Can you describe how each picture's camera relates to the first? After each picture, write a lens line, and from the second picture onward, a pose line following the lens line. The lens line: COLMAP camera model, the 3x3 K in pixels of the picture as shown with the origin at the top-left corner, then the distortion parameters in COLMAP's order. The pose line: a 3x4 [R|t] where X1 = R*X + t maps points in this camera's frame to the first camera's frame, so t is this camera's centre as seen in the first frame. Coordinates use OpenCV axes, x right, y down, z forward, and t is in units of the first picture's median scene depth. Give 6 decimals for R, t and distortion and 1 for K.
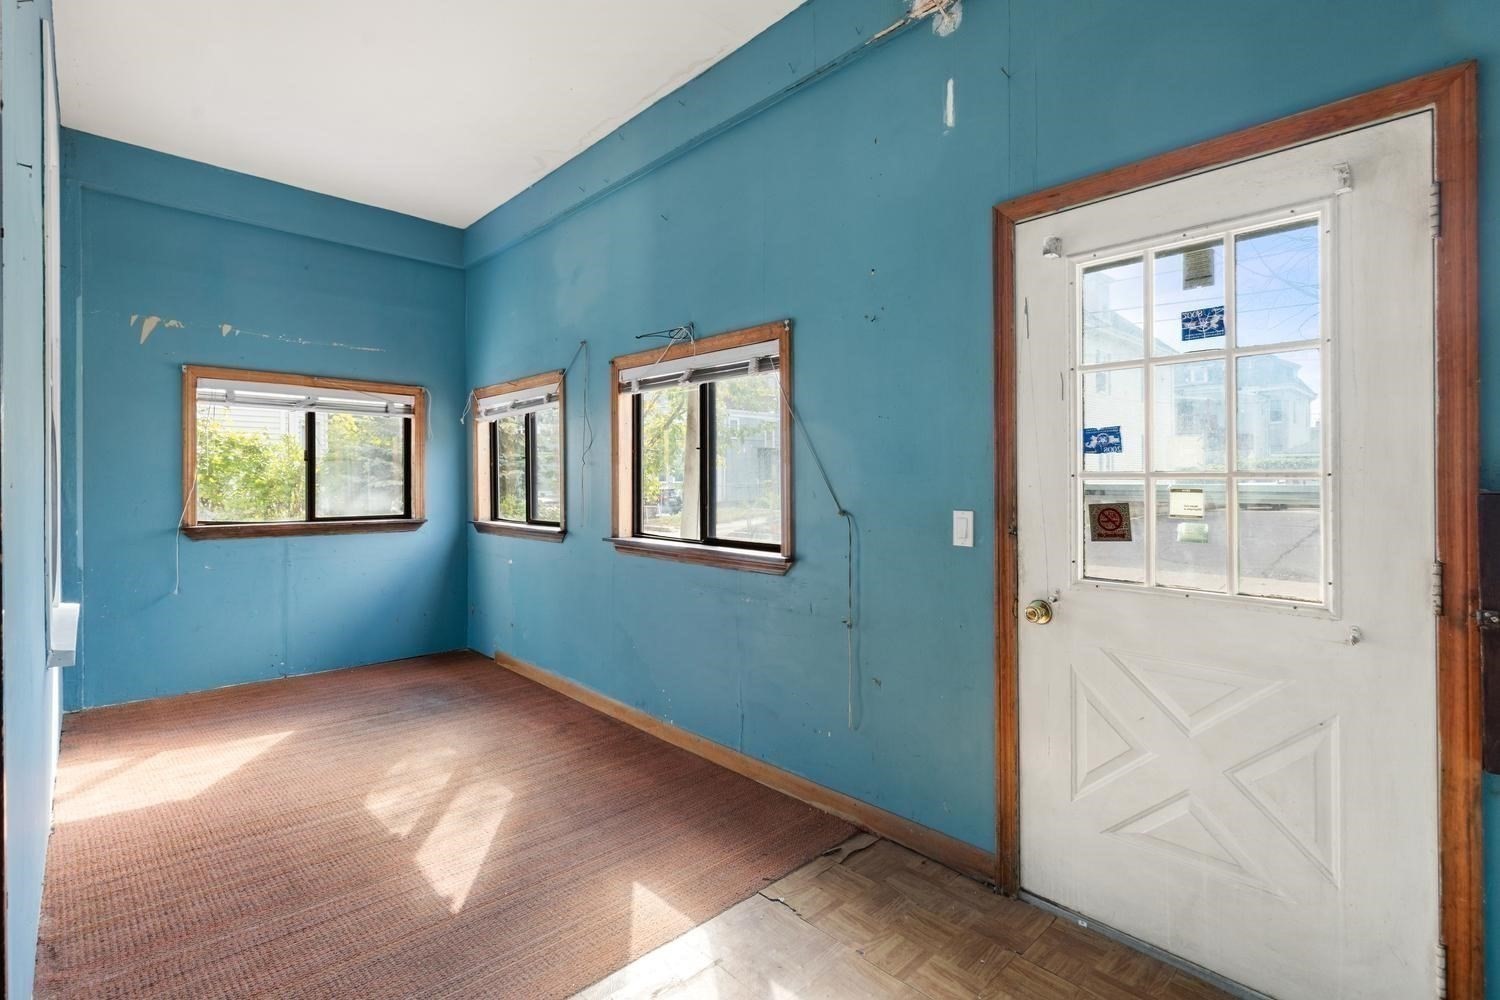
lens RADIAL K [[686.3, 0, 750.0], [0, 686.3, 487.1], [0, 0, 1]] dist [0.009820, -0.001047]
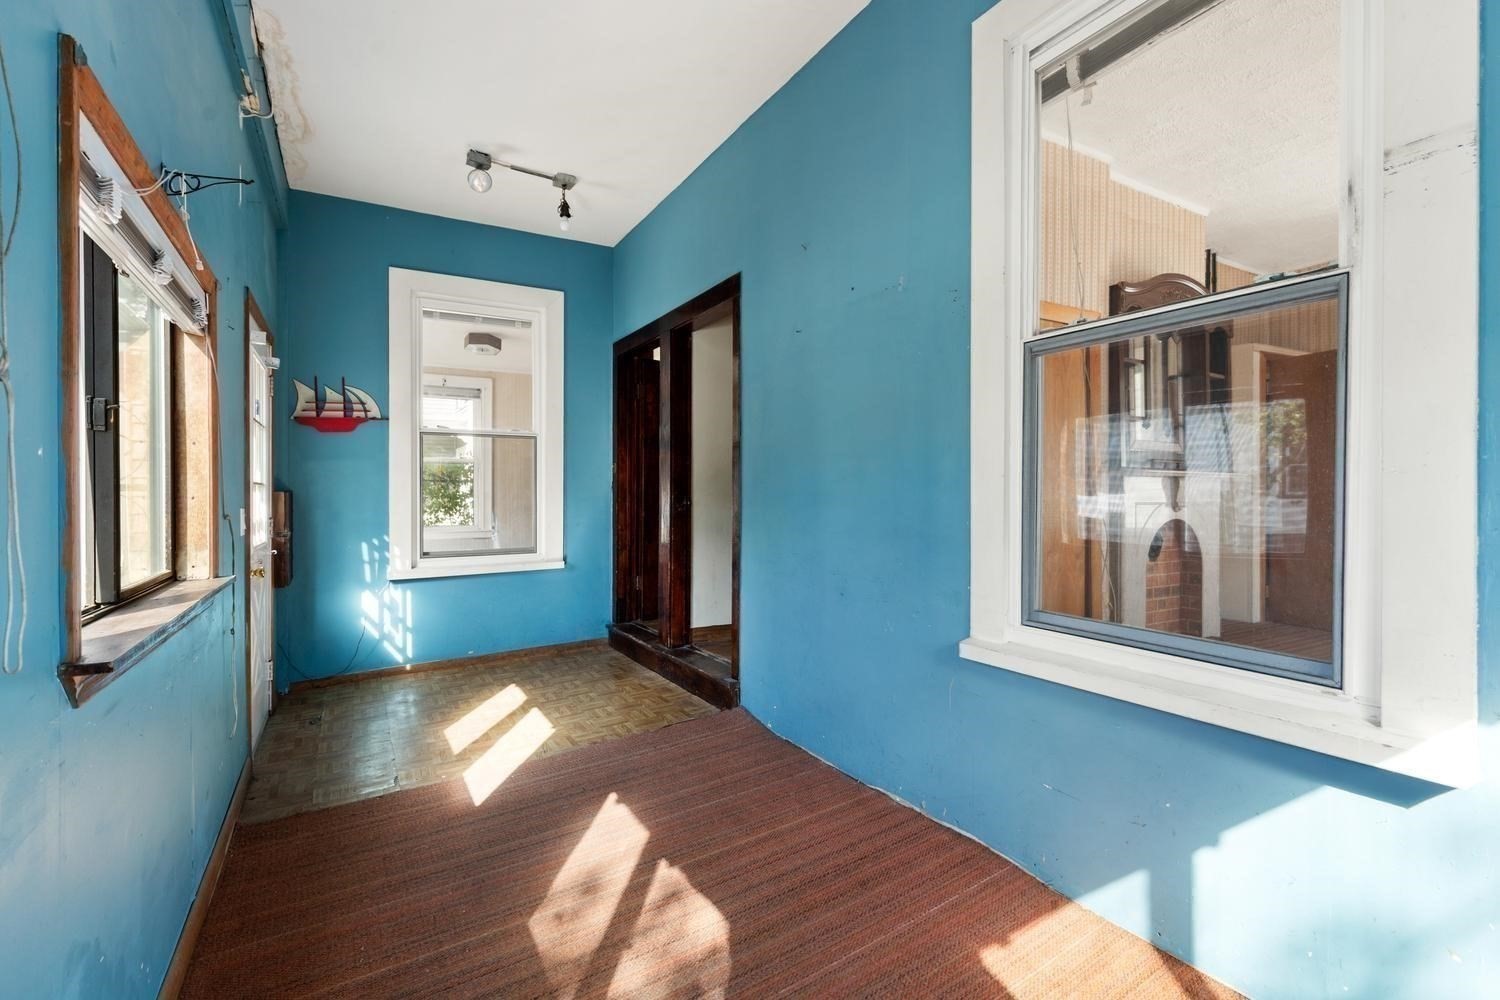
lens RADIAL K [[686.3, 0, 750.0], [0, 686.3, 487.1], [0, 0, 1]] dist [0.009820, -0.001047]
pose [[-0.973562, -0.002457, 0.228409, -0.810991], [-0.002324, 0.999997, 0.000854, -0.000912], [-0.228410, 0.000301, -0.973565, 1.839418]]
